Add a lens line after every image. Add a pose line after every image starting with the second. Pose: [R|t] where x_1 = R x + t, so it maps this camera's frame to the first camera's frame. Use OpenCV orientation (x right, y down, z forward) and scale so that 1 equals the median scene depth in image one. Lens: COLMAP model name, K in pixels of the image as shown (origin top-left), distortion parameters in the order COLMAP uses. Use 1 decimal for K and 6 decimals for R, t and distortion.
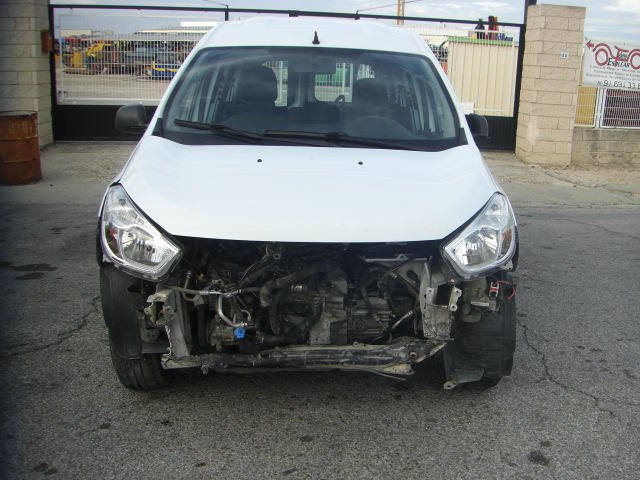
lens RADIAL K [[720.0, 0, 384.5], [0, 720.0, 268.8], [0, 0, 1]] dist [-0.169950, 0.050201]
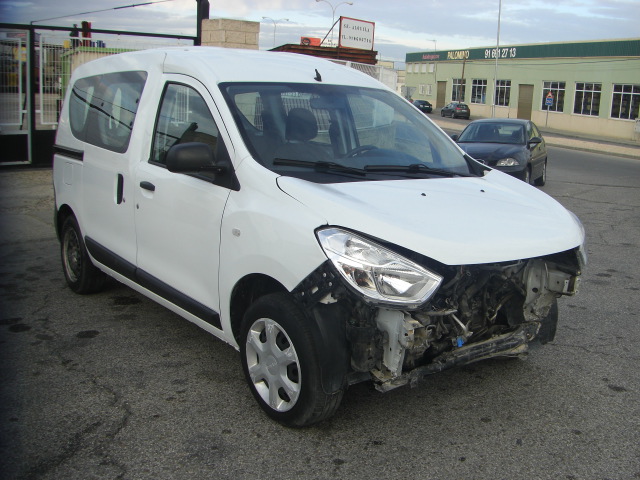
lens RADIAL K [[720.0, 0, 384.5], [0, 720.0, 268.8], [0, 0, 1]] dist [-0.169950, 0.050201]
pose [[0.809607, -0.135807, 0.571045, -0.847037], [0.135880, 0.989803, 0.042752, -0.085122], [-0.571028, 0.042981, 0.819805, 0.086595]]
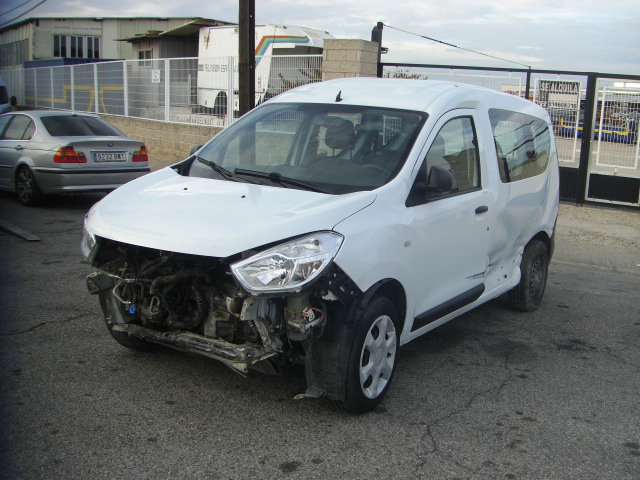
lens RADIAL K [[720.0, 0, 384.5], [0, 720.0, 268.8], [0, 0, 1]] dist [-0.169950, 0.050201]
pose [[0.827056, 0.129180, -0.547074, 0.822327], [-0.173026, 0.984487, -0.029111, -0.028144], [0.534827, 0.118735, 0.836578, 0.101314]]
